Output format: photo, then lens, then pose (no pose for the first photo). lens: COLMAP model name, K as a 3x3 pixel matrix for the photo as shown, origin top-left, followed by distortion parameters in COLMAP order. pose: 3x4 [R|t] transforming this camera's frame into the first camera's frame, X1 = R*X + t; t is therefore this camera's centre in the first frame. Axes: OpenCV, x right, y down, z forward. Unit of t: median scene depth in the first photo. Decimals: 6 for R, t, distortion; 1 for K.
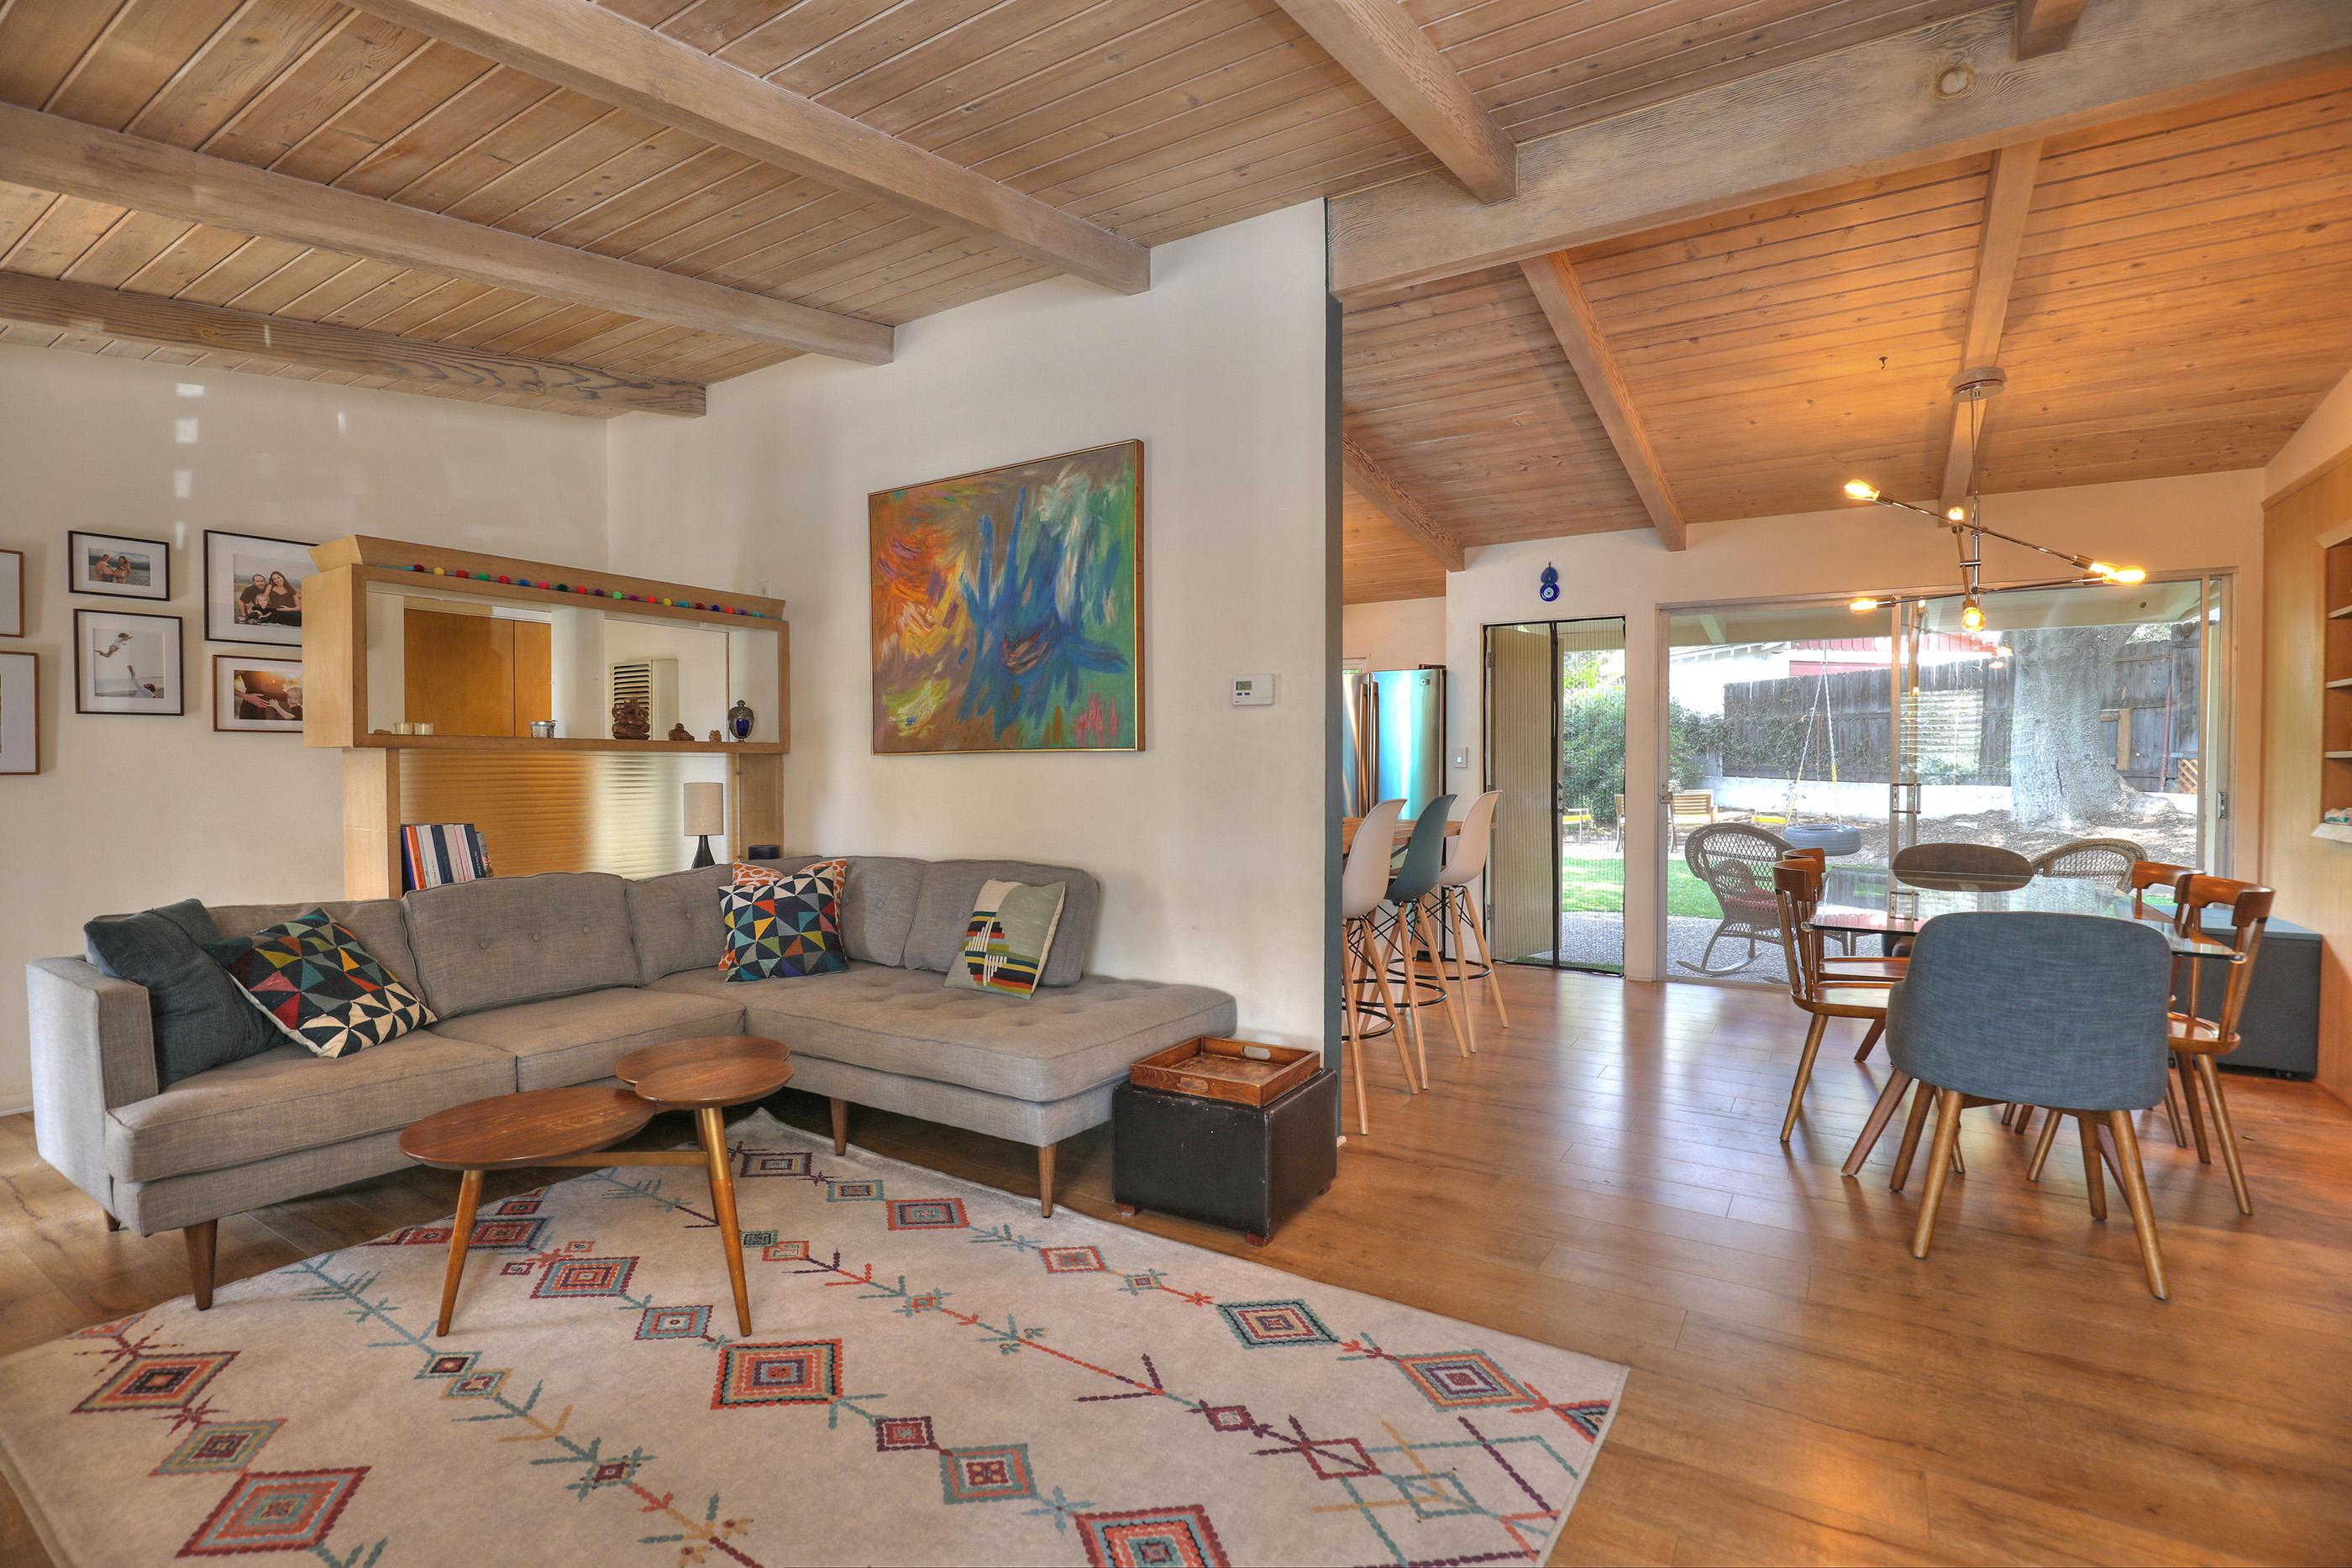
lens RADIAL K [[1097.8, 0, 1180.6], [0, 1097.8, 785.3], [0, 0, 1]] dist [-0.032456, 0.001613]
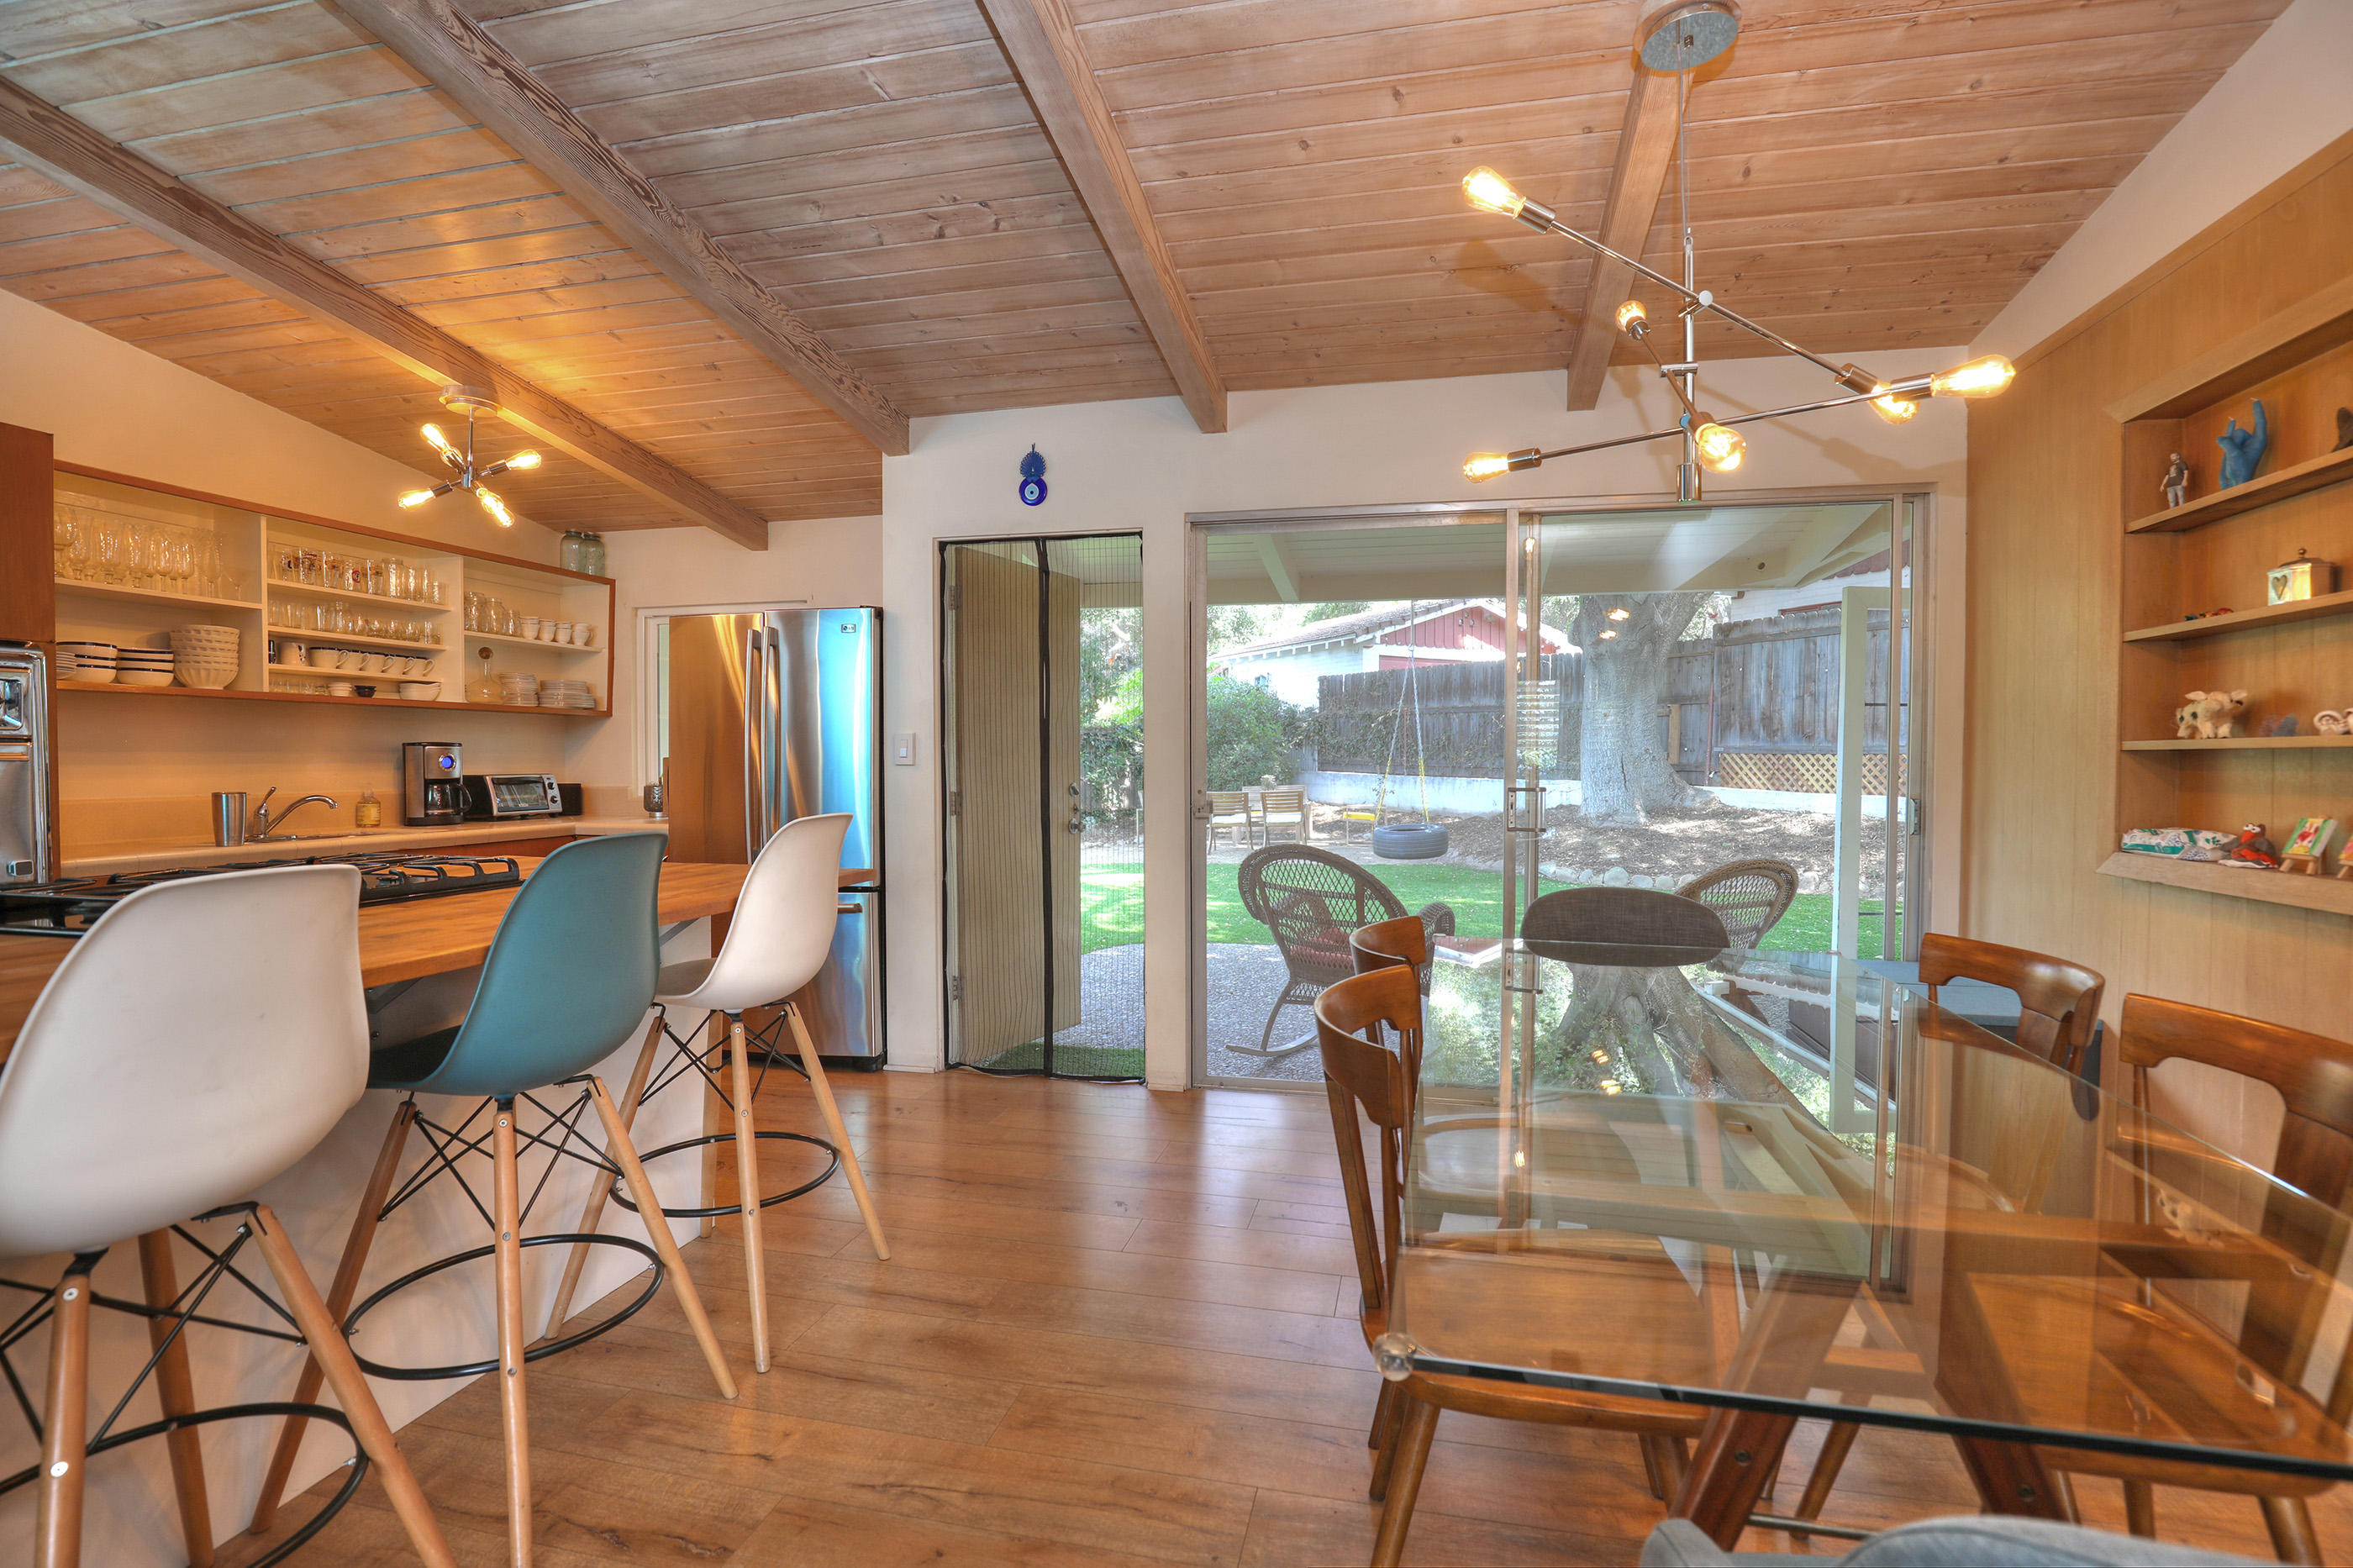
lens RADIAL K [[1094.4, 0, 1193.3], [0, 1094.4, 783.7], [0, 0, 1]] dist [-0.031740, 0.007026]
pose [[0.942657, -0.007827, 0.333670, 0.318345], [0.006607, 0.999967, 0.004793, -0.011479], [-0.333697, -0.002314, 0.942678, 0.550090]]
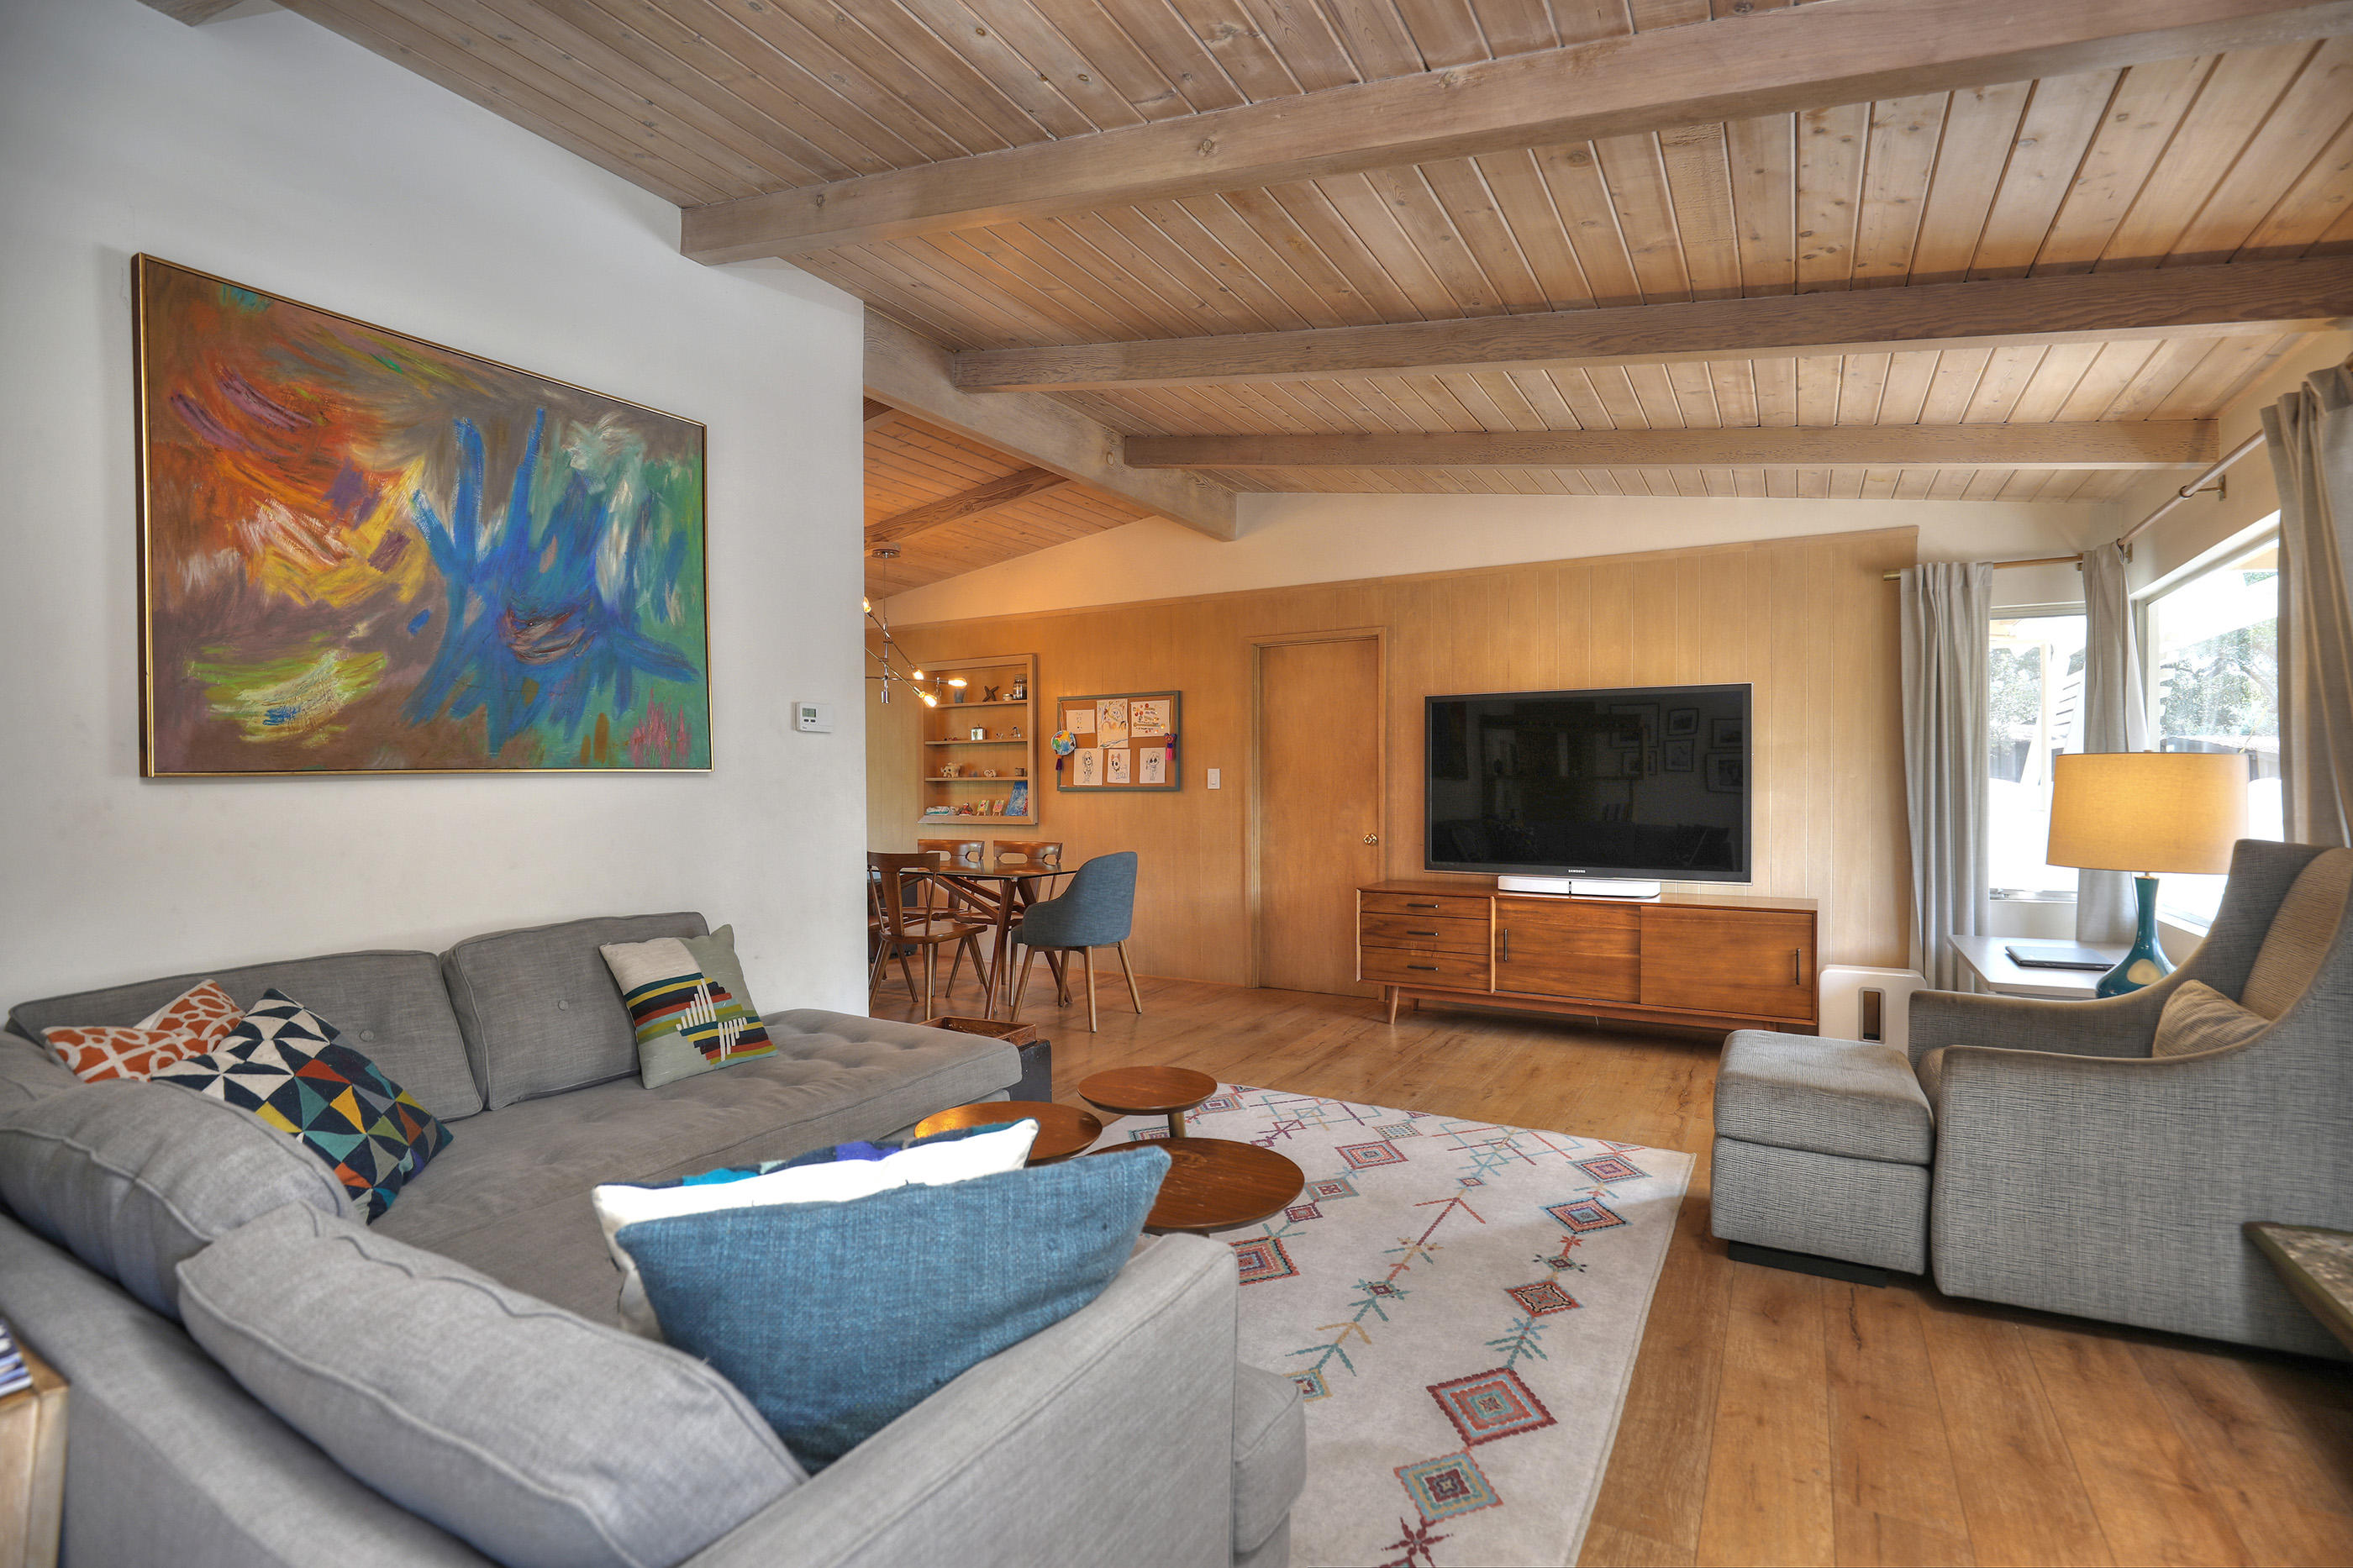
lens RADIAL K [[1102.4, 0, 1214.1], [0, 1102.4, 819.3], [0, 0, 1]] dist [-0.033929, -0.000072]
pose [[-0.077238, -0.033951, 0.996434, -0.878646], [0.027560, 0.998965, 0.036173, -0.013174], [-0.996632, 0.030255, -0.076222, 0.601167]]
